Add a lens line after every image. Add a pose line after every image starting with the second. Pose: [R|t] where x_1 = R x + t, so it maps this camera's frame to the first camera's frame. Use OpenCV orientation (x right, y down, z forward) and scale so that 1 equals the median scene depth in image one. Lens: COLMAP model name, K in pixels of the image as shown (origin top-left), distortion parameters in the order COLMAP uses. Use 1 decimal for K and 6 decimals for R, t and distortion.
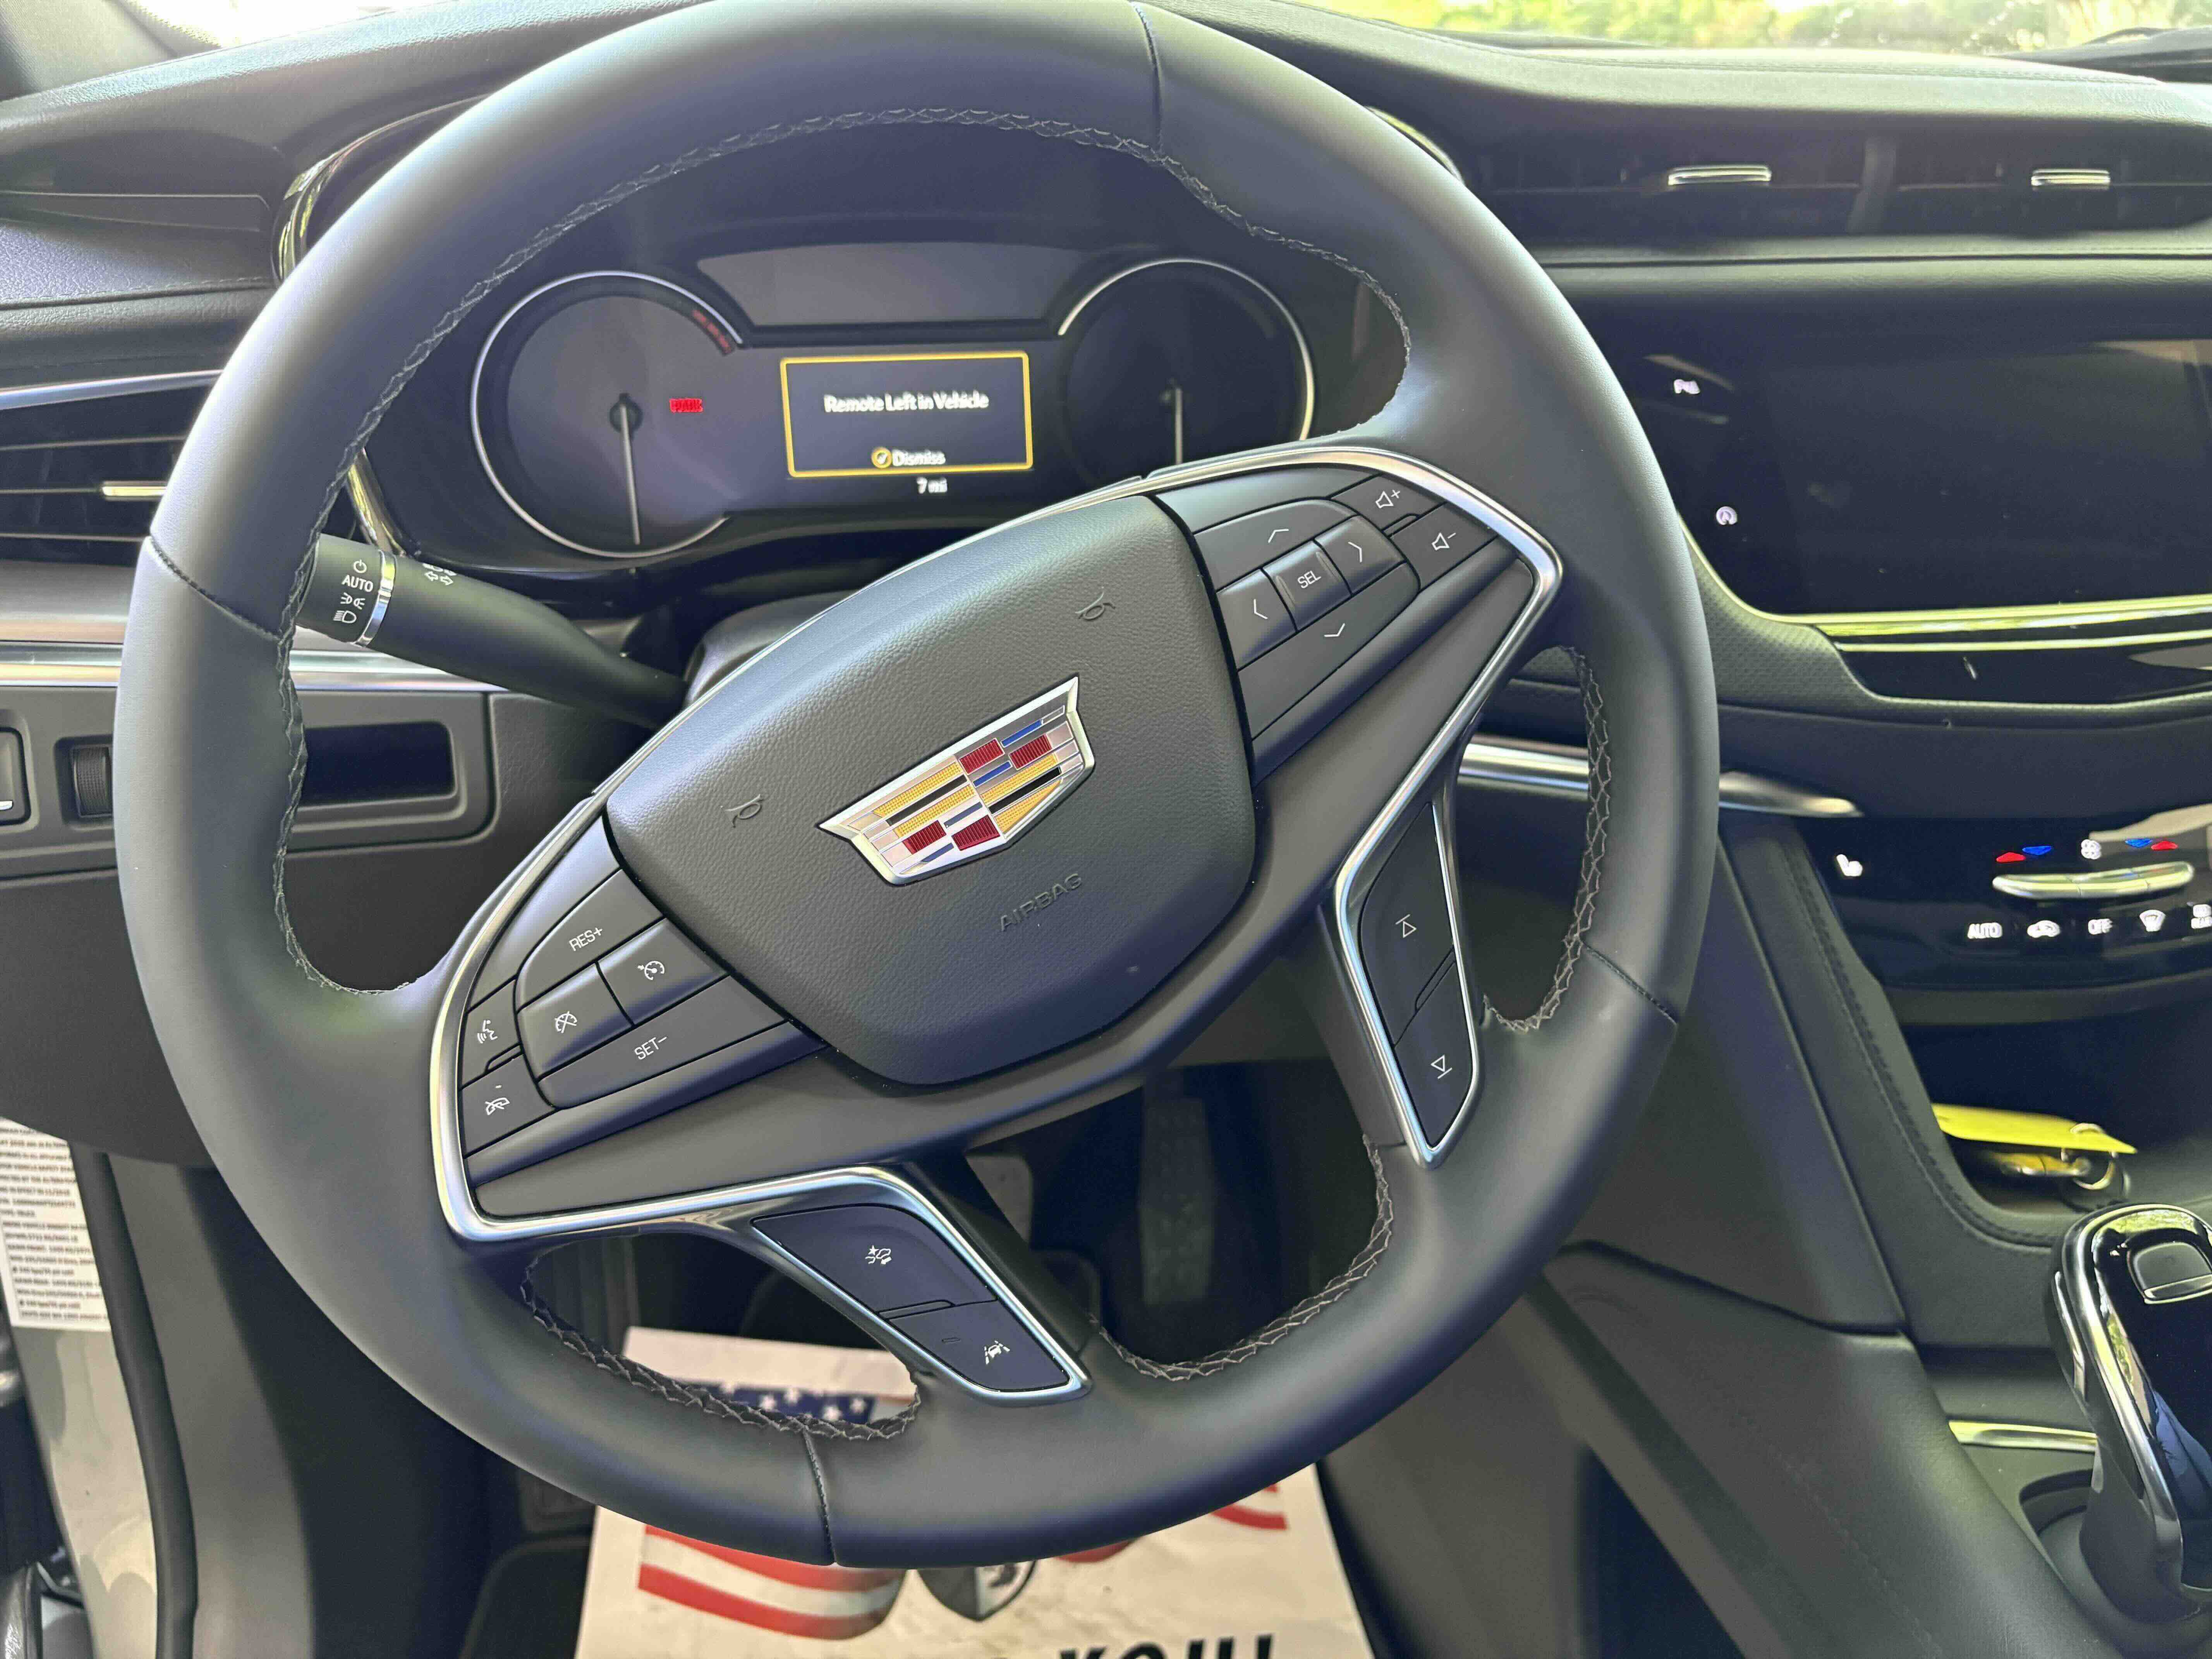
lens RADIAL K [[1669.4, 0, 1104.2], [0, 1669.4, 842.4], [0, 0, 1]] dist [0.047075, -0.046501]
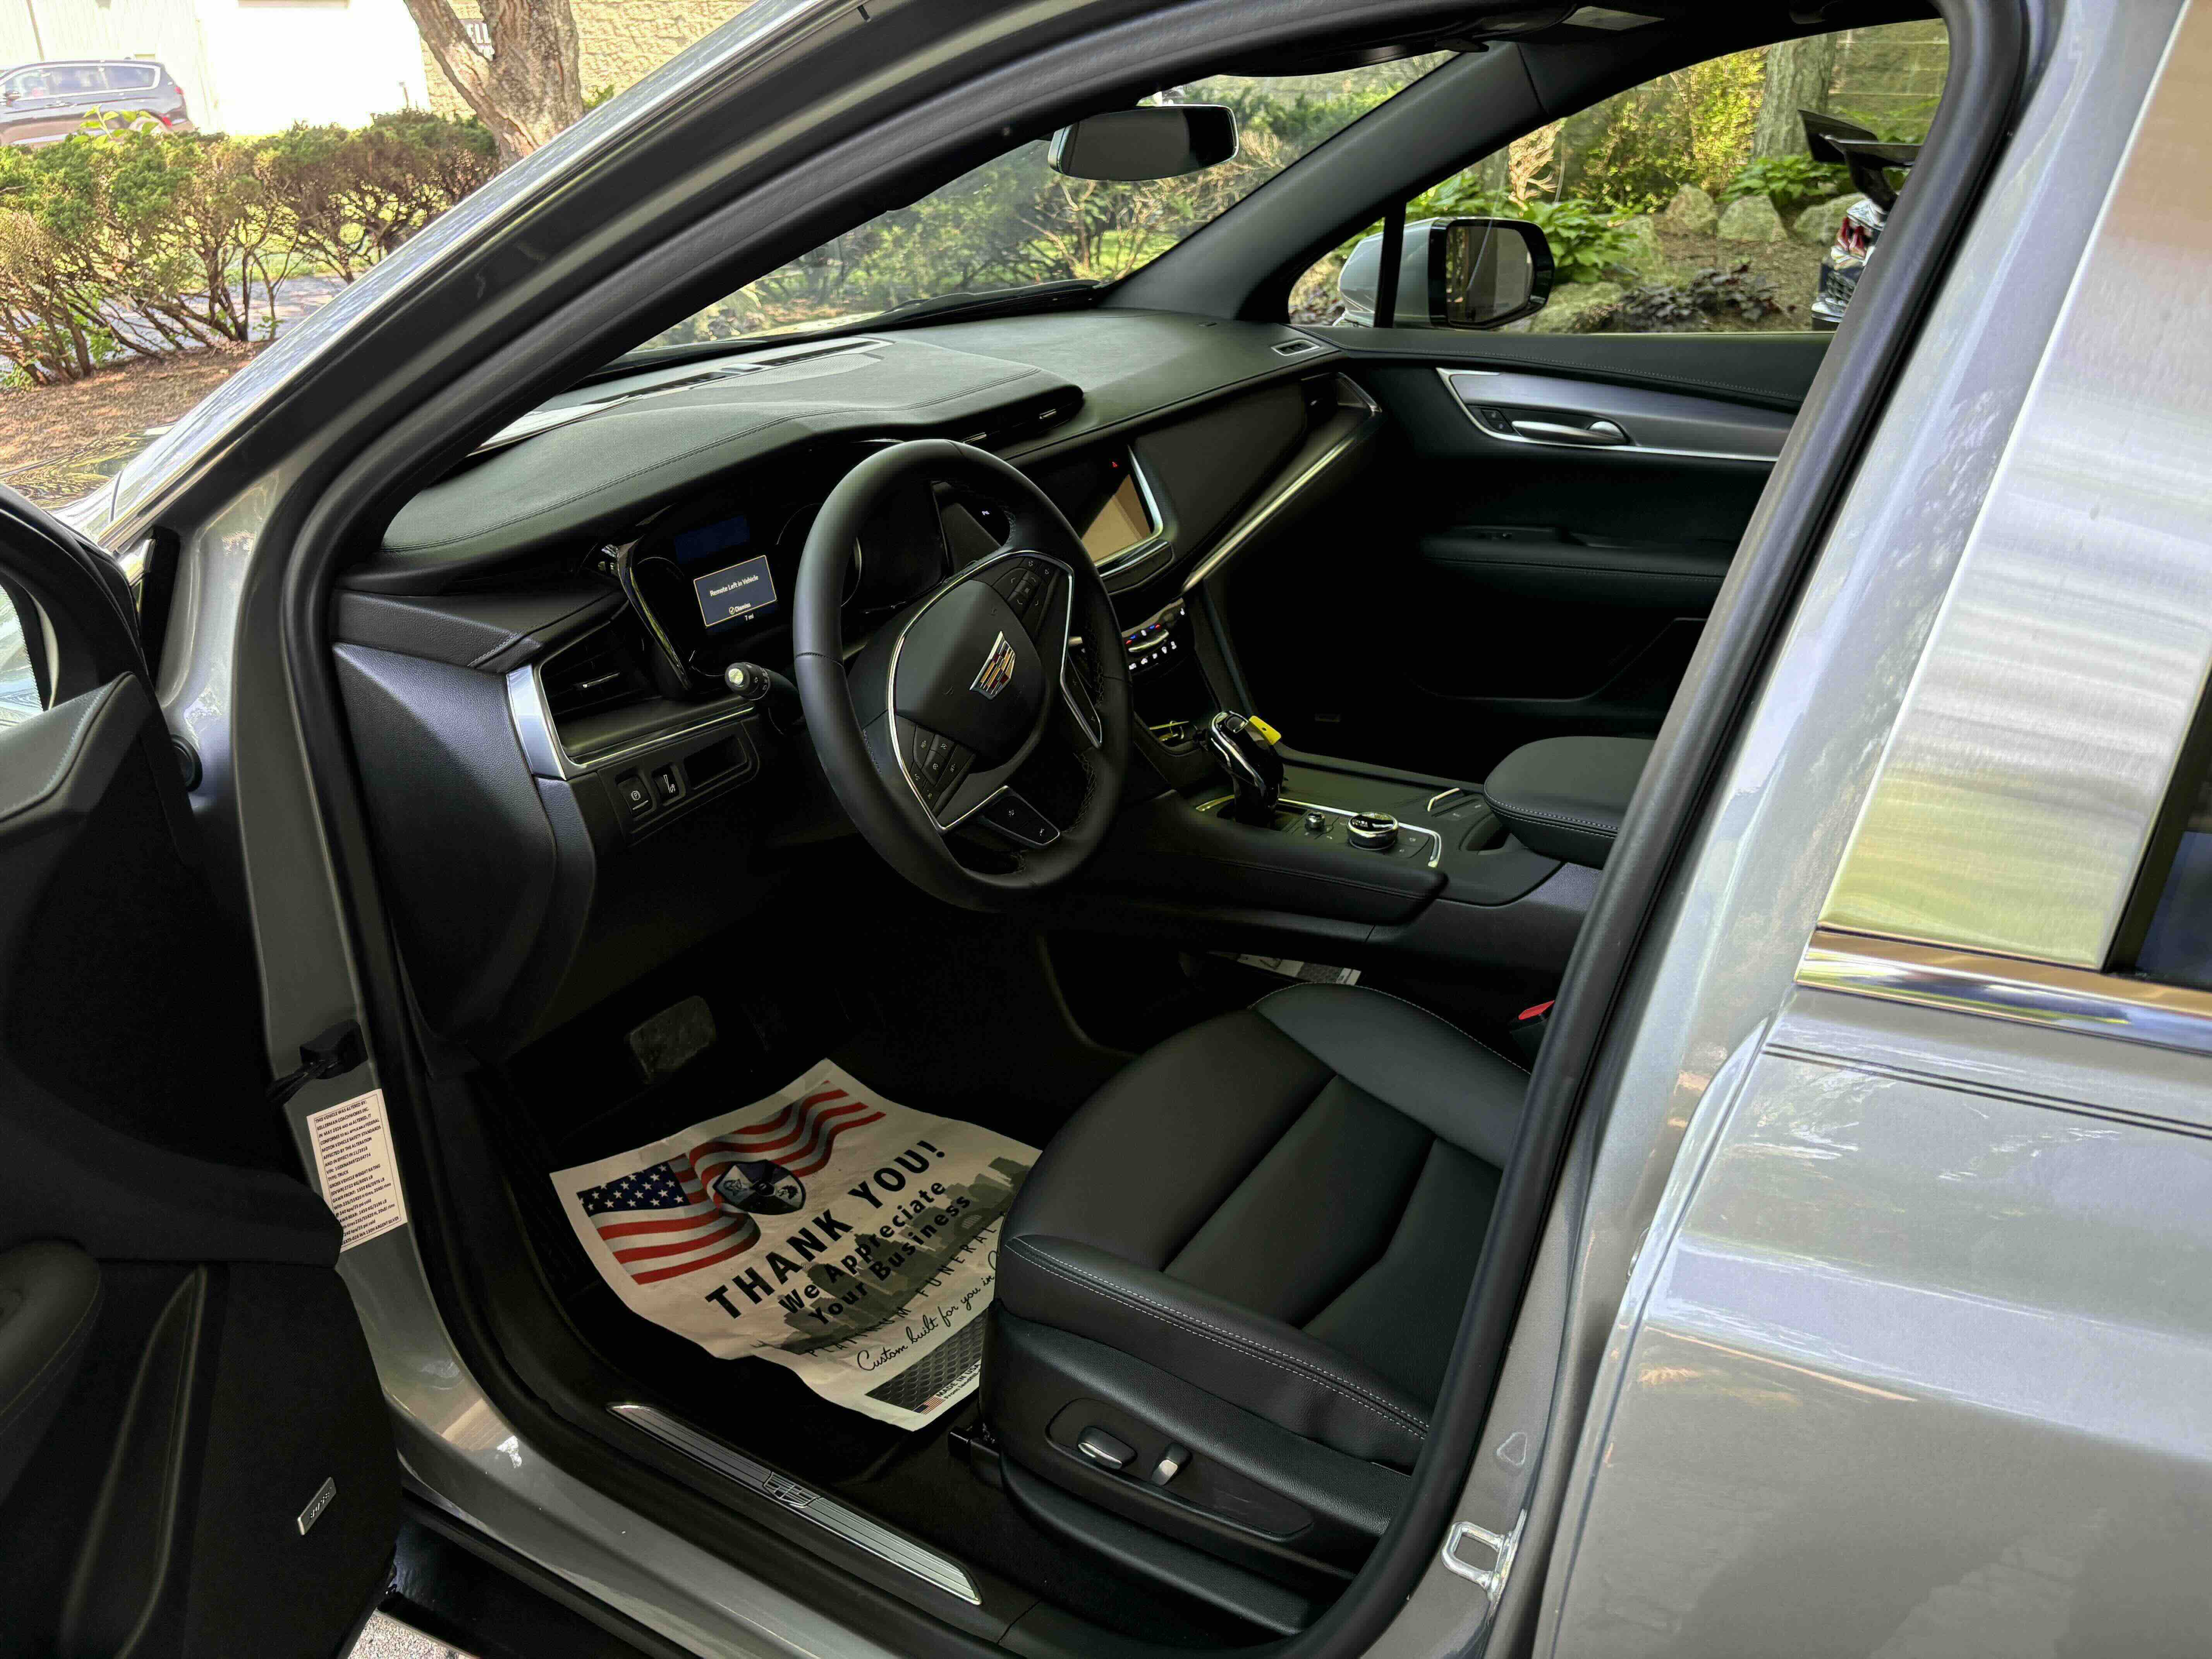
lens RADIAL K [[1669.4, 0, 1104.2], [0, 1669.4, 842.4], [0, 0, 1]] dist [0.047075, -0.046501]
pose [[0.683469, -0.336283, 0.647908, -1.413218], [0.354676, 0.928742, 0.107901, 0.004795], [-0.638024, 0.156050, 0.754038, -1.059026]]
